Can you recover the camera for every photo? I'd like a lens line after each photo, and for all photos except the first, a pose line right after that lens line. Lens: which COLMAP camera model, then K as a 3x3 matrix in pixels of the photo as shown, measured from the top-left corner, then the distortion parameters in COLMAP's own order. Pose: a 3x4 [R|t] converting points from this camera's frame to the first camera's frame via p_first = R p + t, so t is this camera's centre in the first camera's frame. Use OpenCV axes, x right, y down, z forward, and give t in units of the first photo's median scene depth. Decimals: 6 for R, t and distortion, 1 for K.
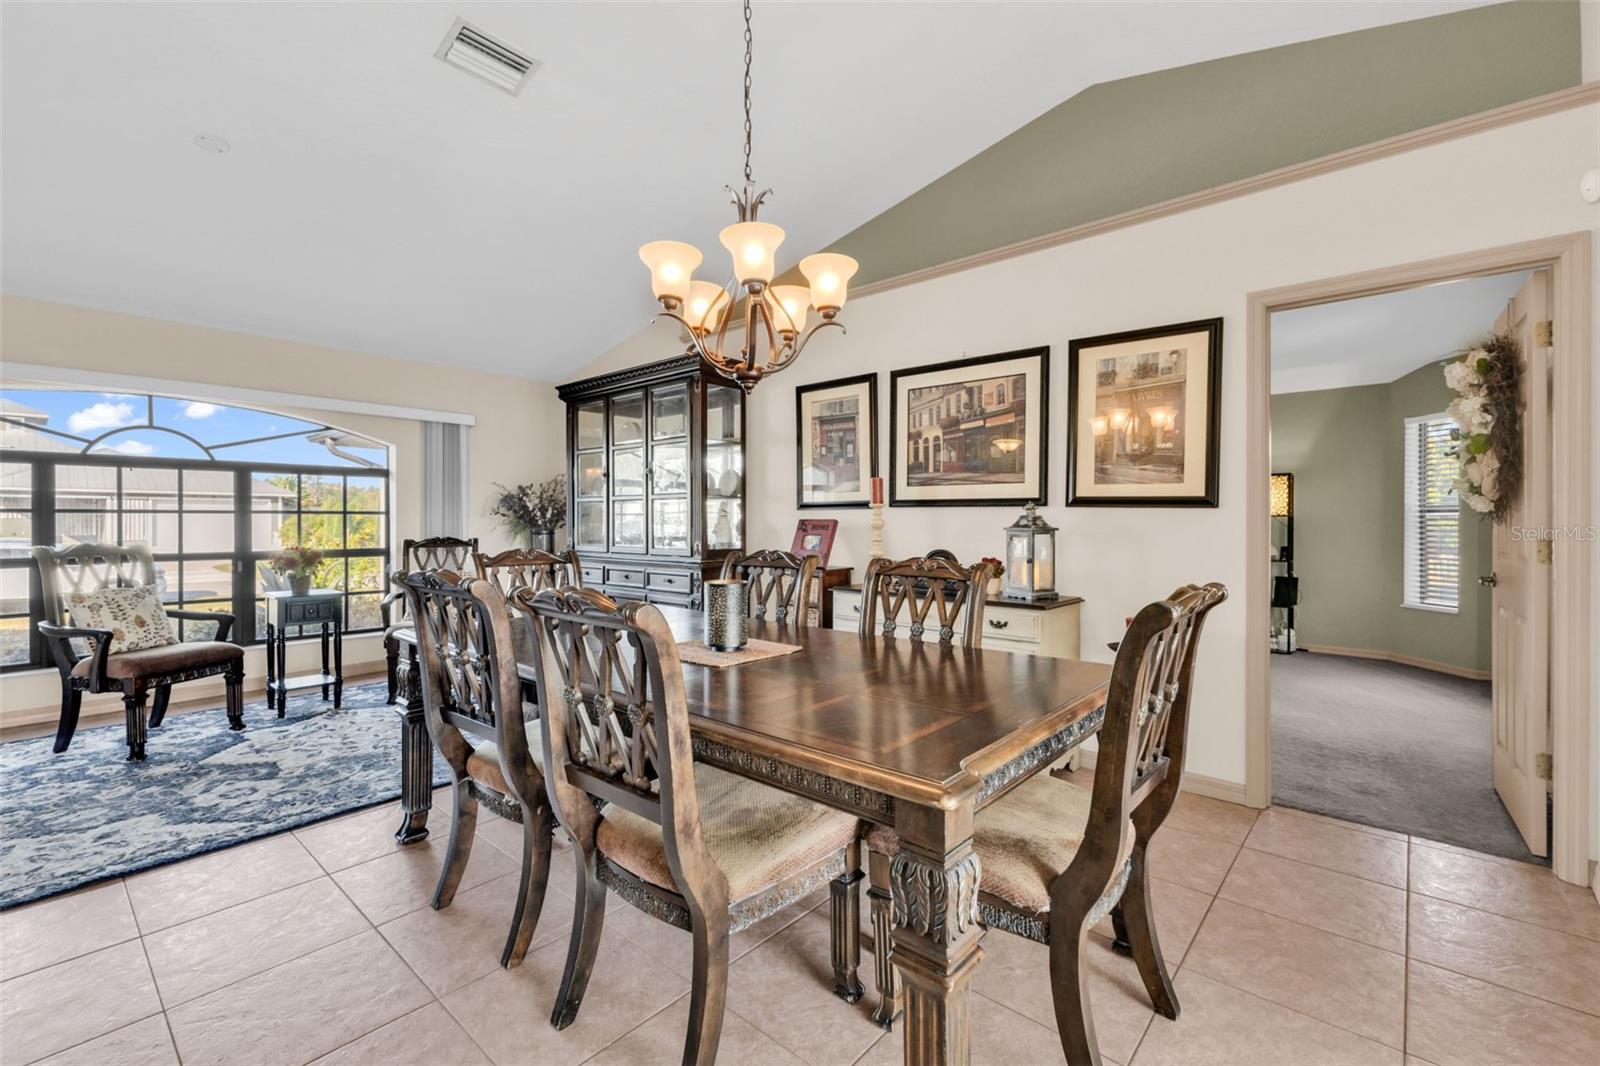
lens RADIAL K [[711.4, 0, 812.6], [0, 711.4, 521.4], [0, 0, 1]] dist [0.000485, 0.000012]
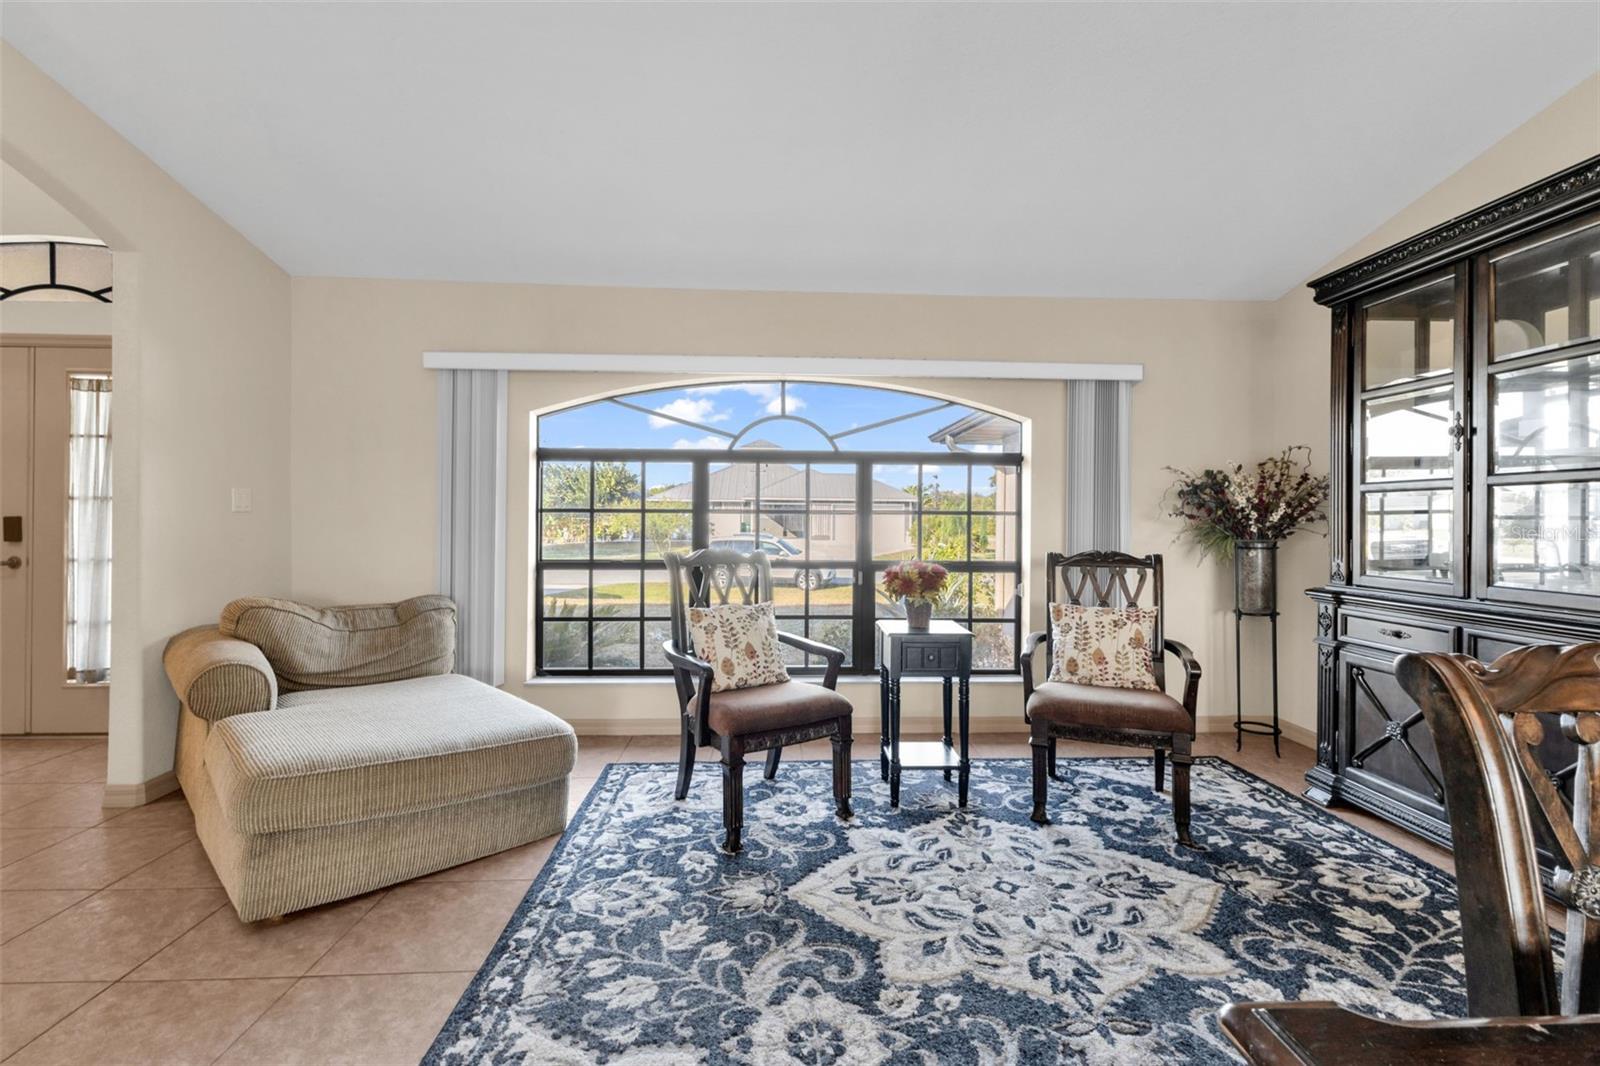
lens RADIAL K [[690.0, 0, 799.3], [0, 690.0, 522.6], [0, 0, 1]] dist [0.002383, 0.000164]
pose [[0.695241, 0.008735, -0.718723, -0.304183], [-0.009145, 0.999953, 0.003307, -0.003486], [0.718718, 0.004273, 0.695288, 0.428259]]
